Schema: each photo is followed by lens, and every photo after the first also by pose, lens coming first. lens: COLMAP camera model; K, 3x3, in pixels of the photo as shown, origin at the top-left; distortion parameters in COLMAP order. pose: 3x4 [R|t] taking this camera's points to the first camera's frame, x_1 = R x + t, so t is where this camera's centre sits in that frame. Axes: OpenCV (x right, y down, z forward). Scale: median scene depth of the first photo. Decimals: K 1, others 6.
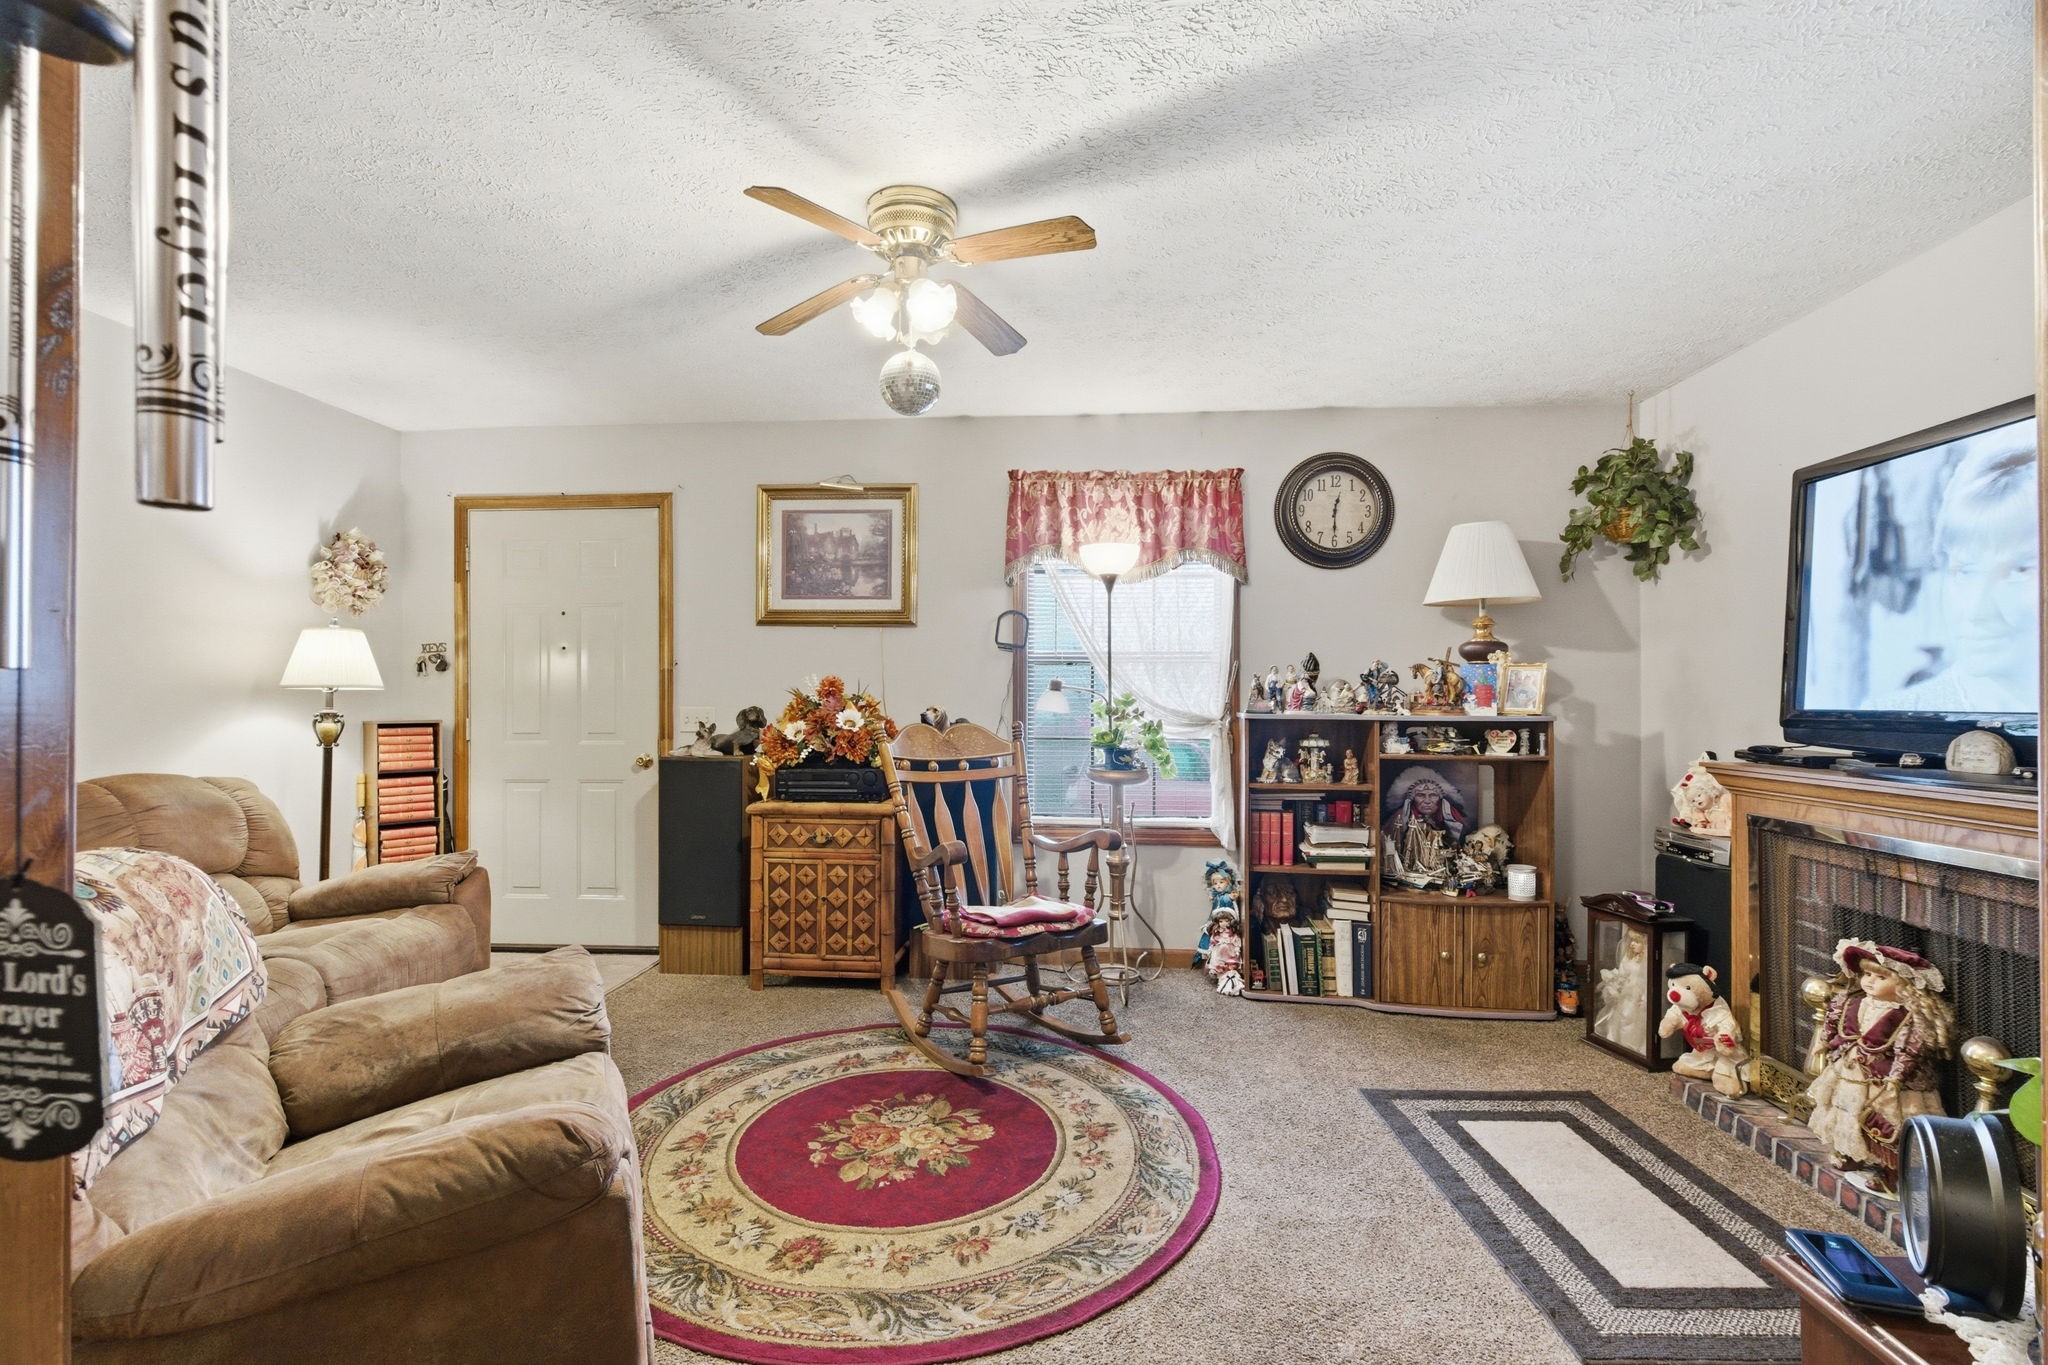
lens RADIAL K [[931.6, 0, 1023.9], [0, 931.6, 696.9], [0, 0, 1]] dist [-0.000284, 0.000112]
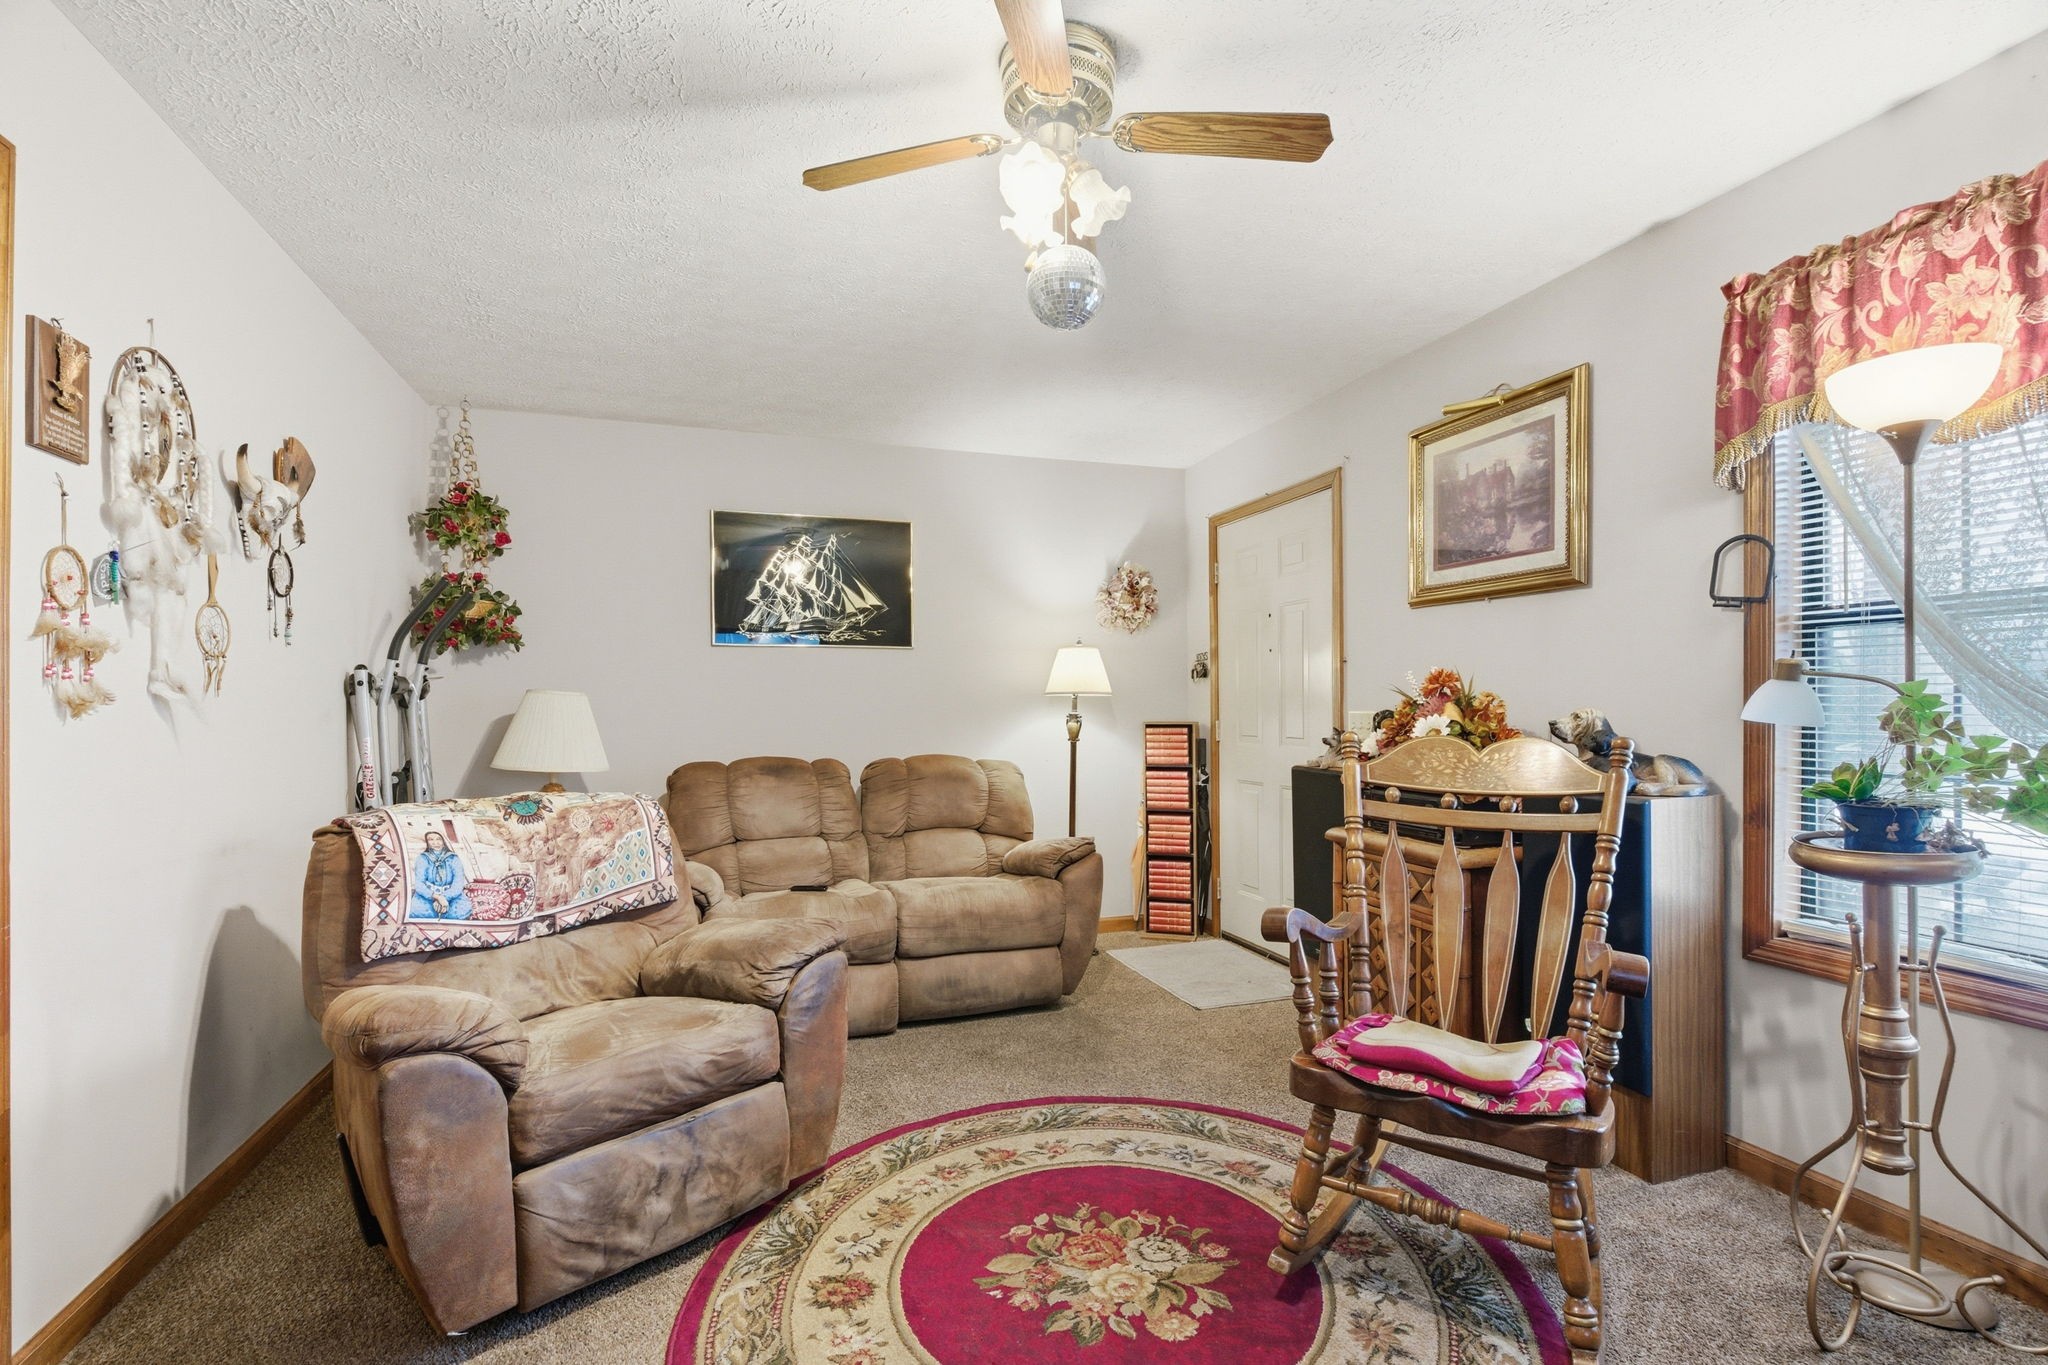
lens RADIAL K [[942.6, 0, 1023.2], [0, 942.6, 709.6], [0, 0, 1]] dist [0.002363, 0.000201]
pose [[0.379280, 0.000550, -0.925282, 0.476804], [0.008838, 0.999952, 0.004217, 0.005377], [0.925240, -0.009777, 0.379257, 0.545091]]
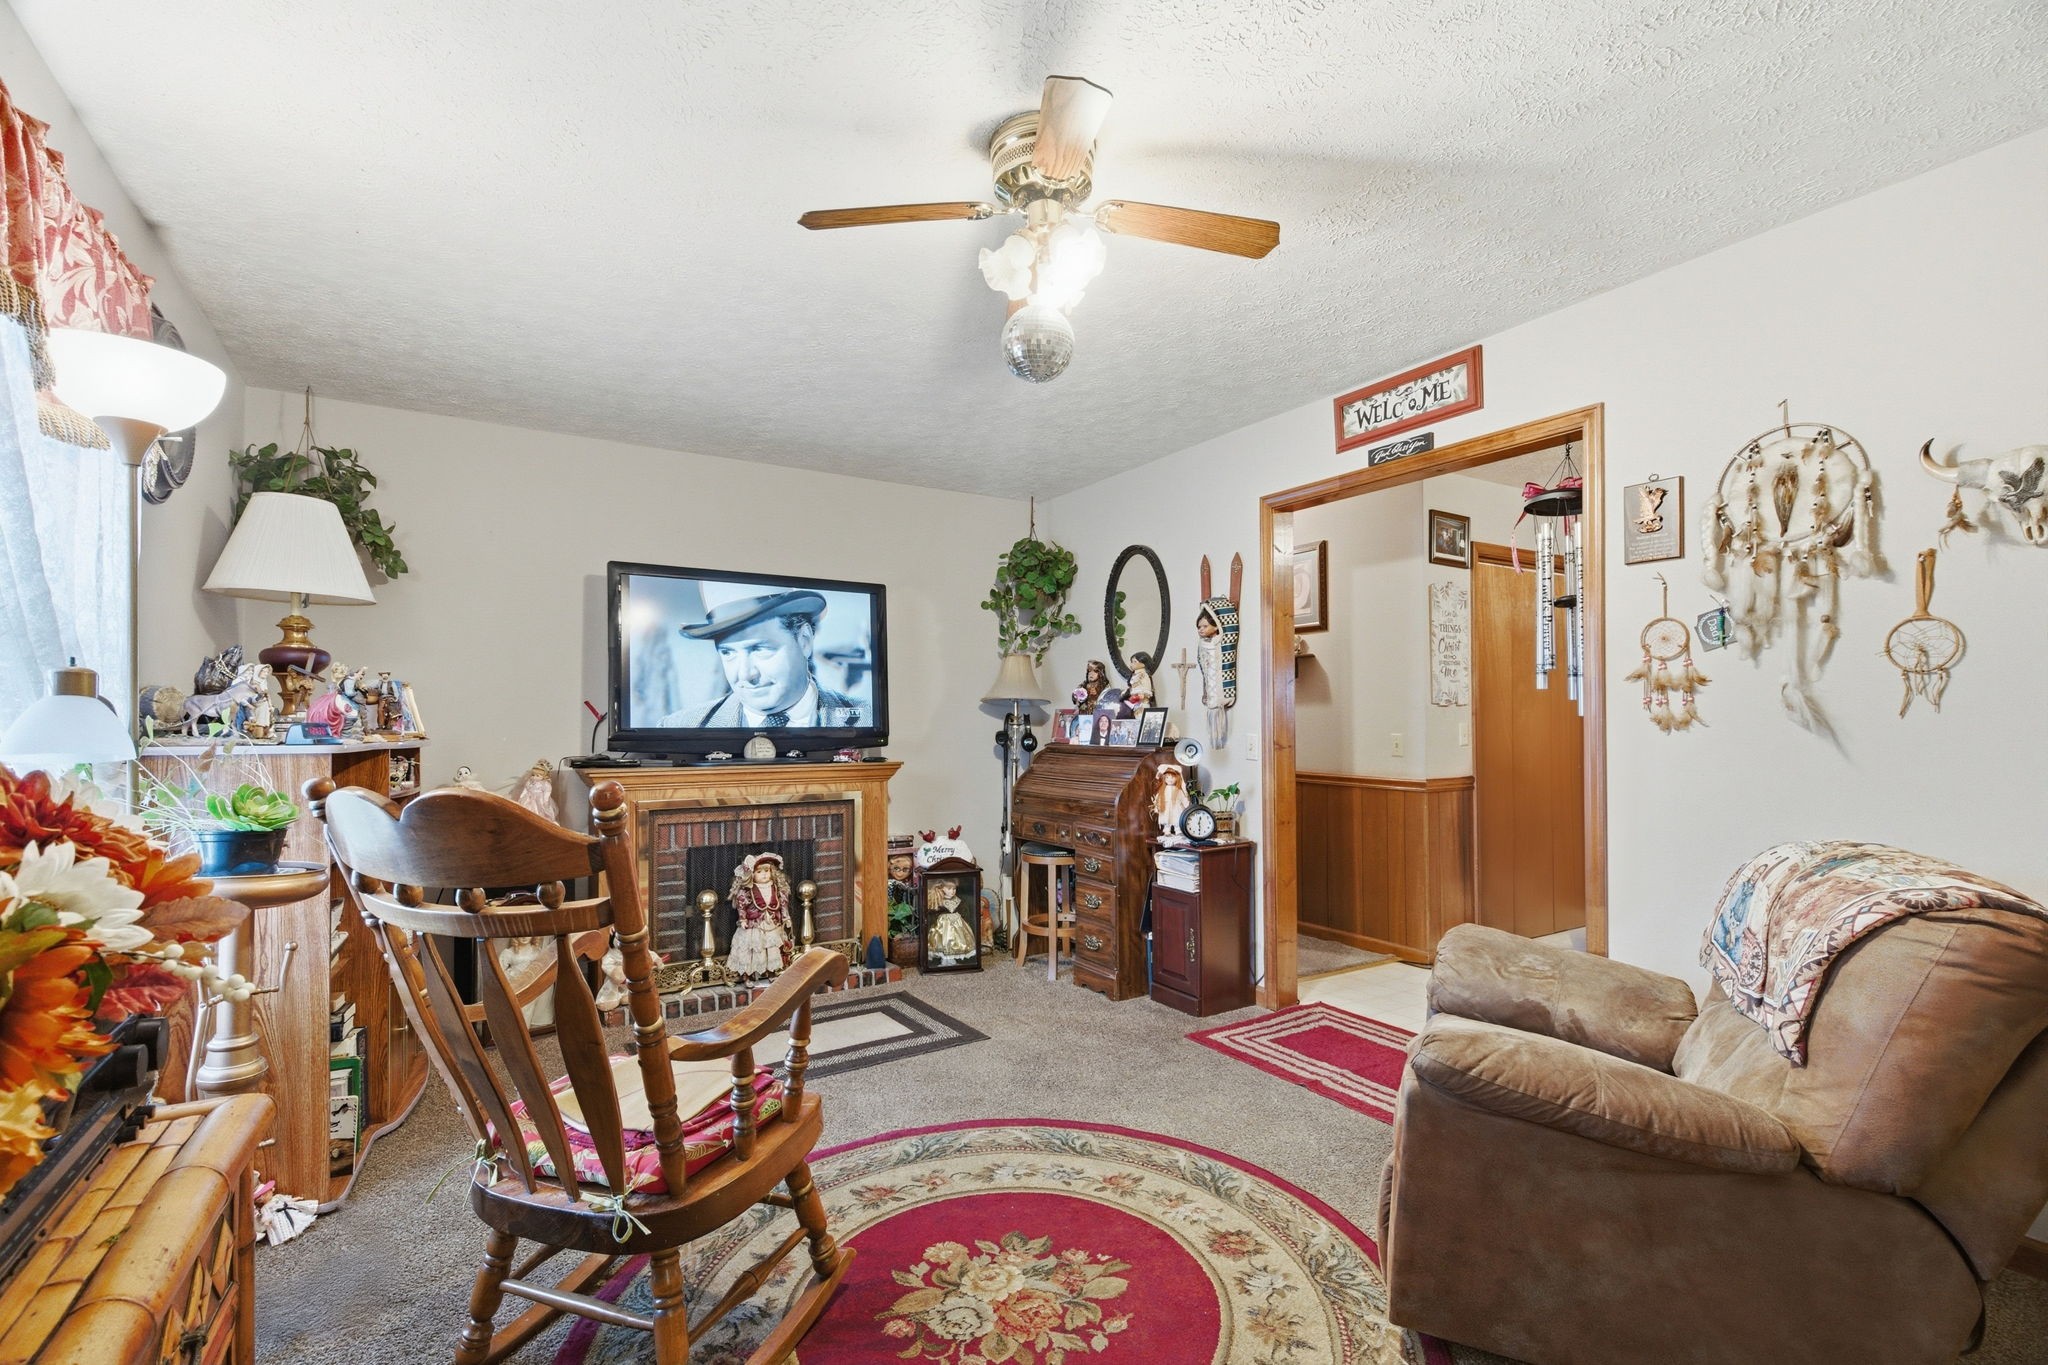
lens RADIAL K [[924.7, 0, 1026.5], [0, 924.7, 714.1], [0, 0, 1]] dist [-0.000441, 0.000183]
pose [[-0.587327, 0.005008, 0.809334, -0.639954], [-0.002613, 0.999964, -0.008084, 0.001446], [-0.809346, -0.006863, -0.587293, 1.216850]]
